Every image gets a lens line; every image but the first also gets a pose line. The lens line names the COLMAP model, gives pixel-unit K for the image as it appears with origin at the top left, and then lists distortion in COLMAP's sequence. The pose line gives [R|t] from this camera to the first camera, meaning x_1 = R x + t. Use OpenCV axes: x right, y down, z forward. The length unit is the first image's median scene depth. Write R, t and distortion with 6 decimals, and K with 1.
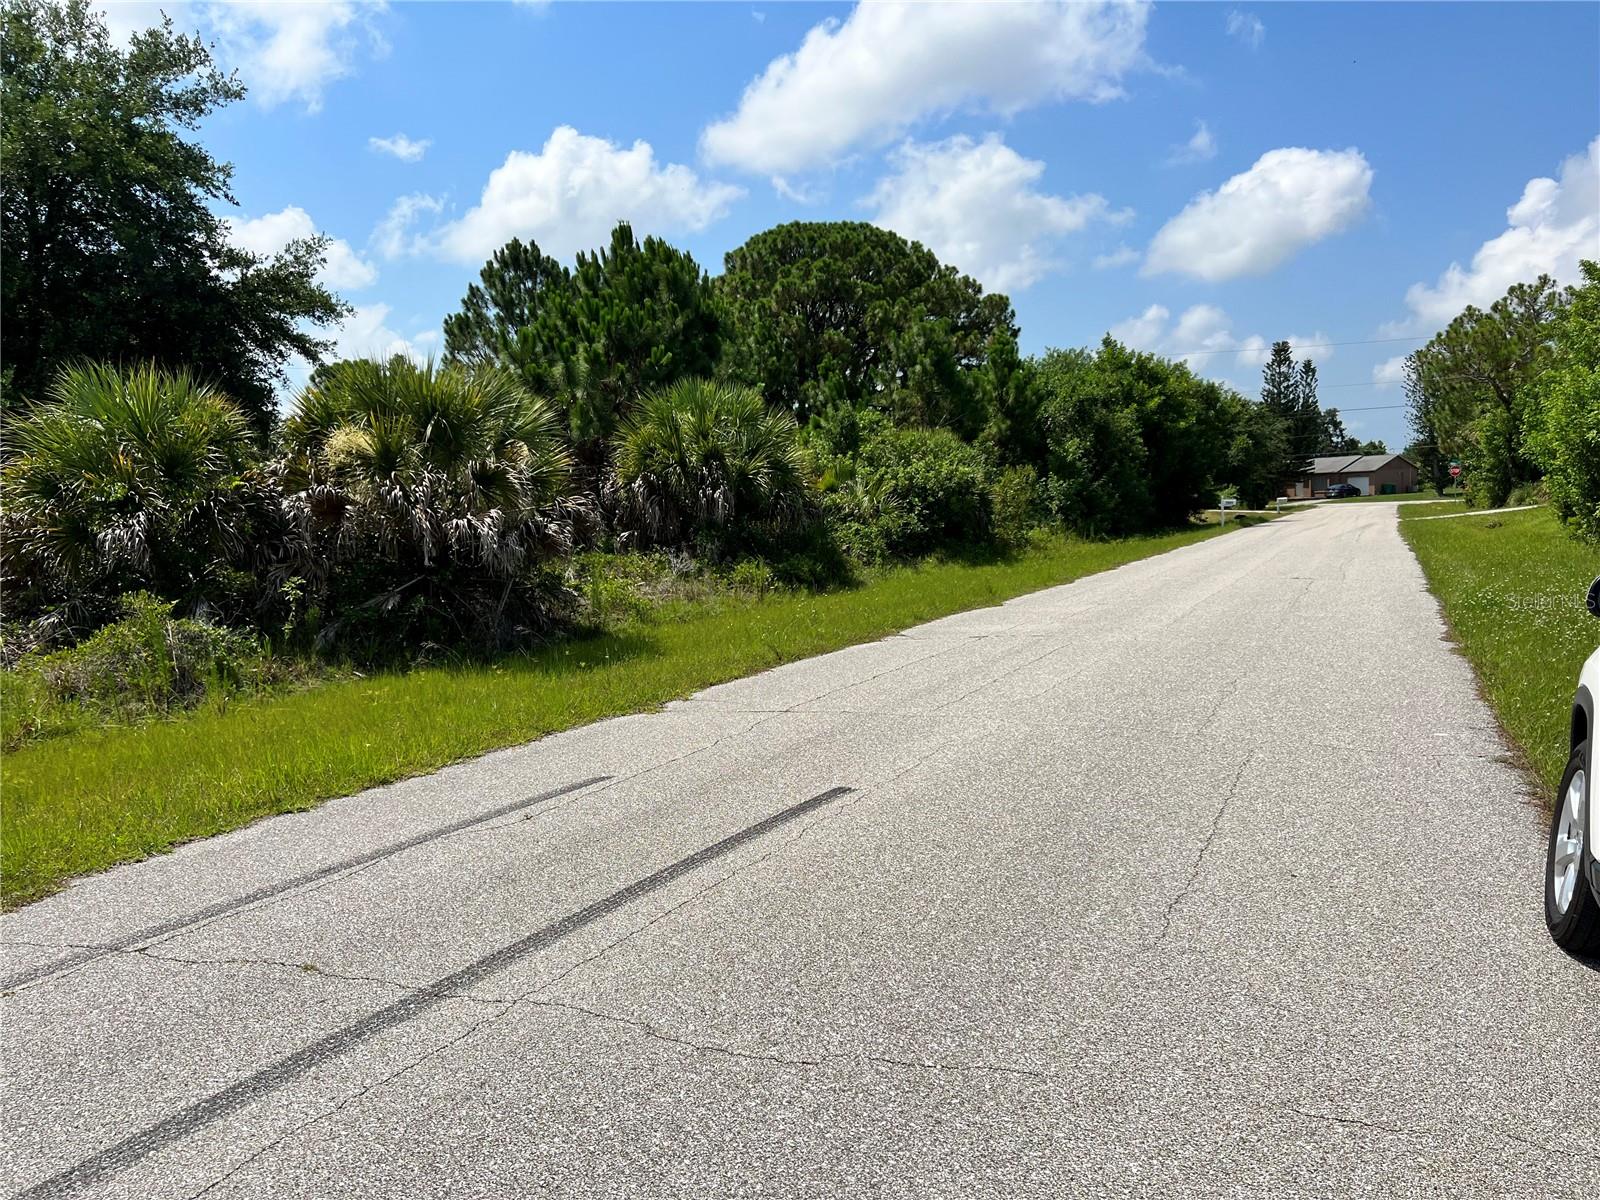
lens RADIAL K [[1218.8, 0, 785.4], [0, 1218.8, 598.3], [0, 0, 1]] dist [0.113943, -0.127191]
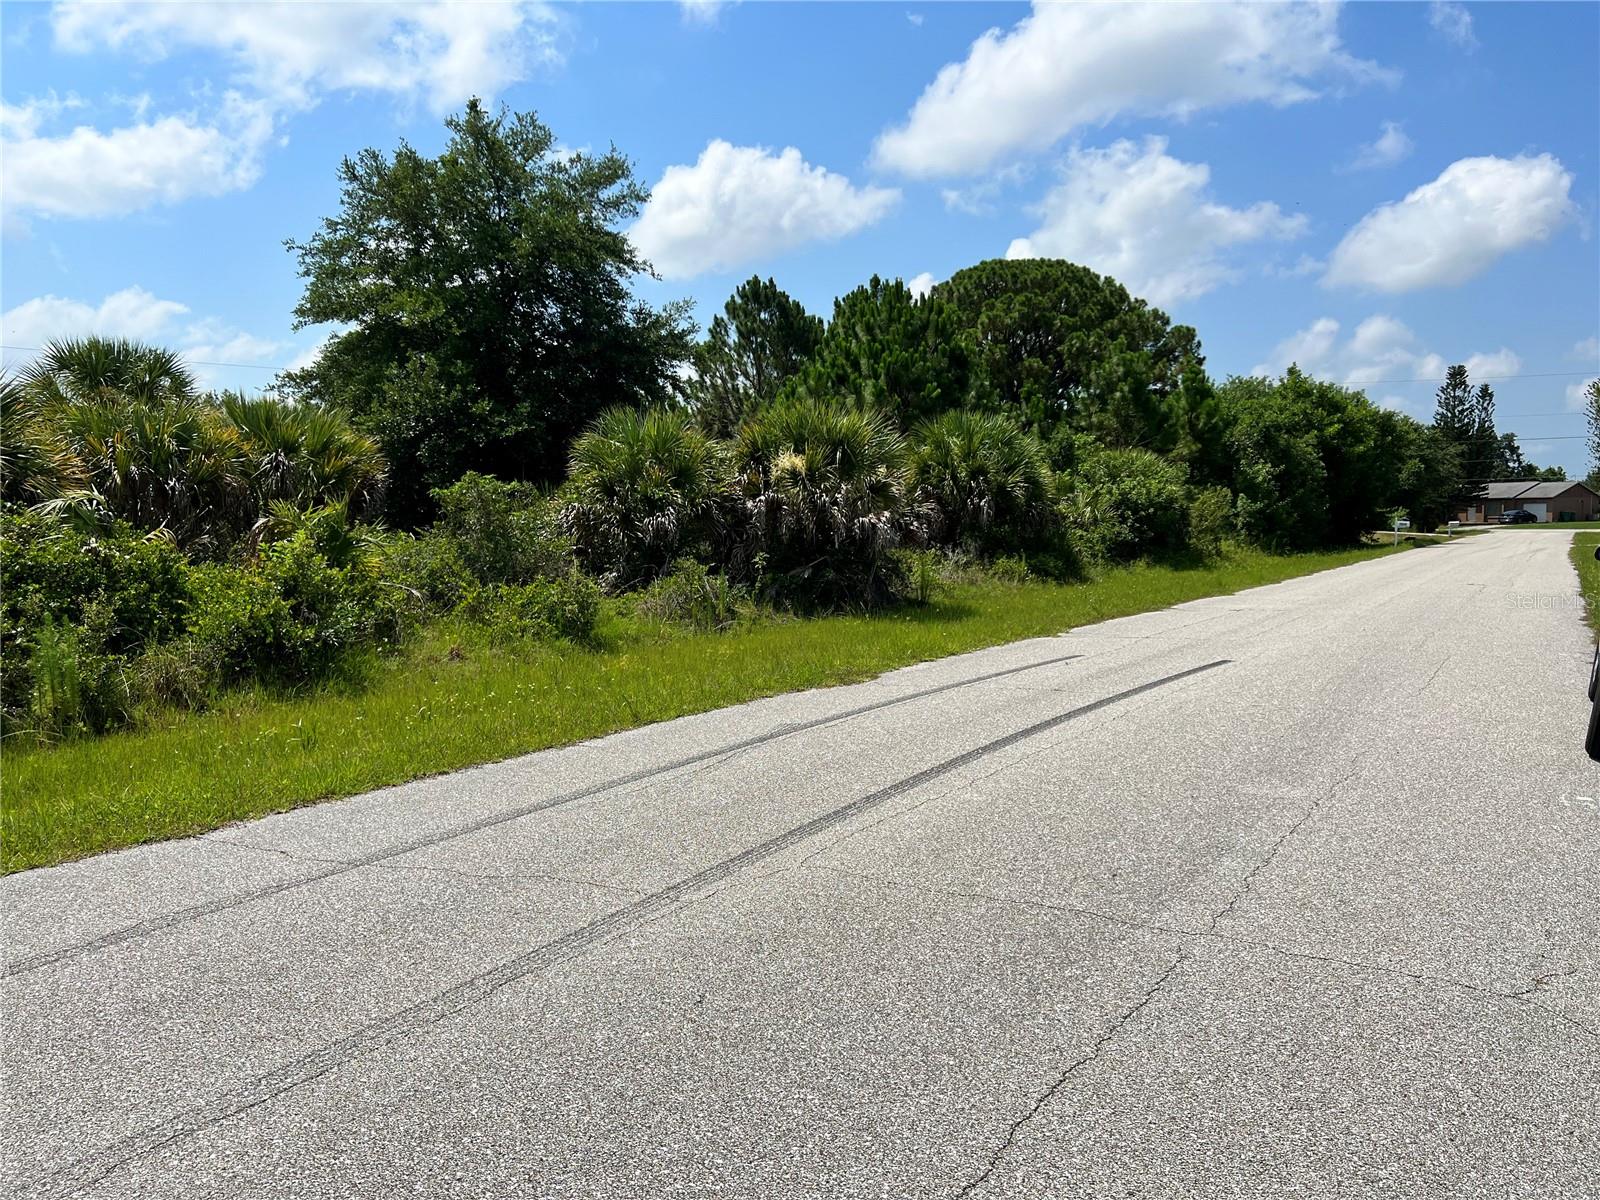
lens RADIAL K [[1240.6, 0, 771.5], [0, 1240.6, 593.8], [0, 0, 1]] dist [0.107154, -0.112094]
pose [[0.993440, 0.037906, -0.107889, -0.068689], [-0.039054, 0.999201, -0.008546, 0.014687], [0.107479, 0.012704, 0.994126, -0.157506]]
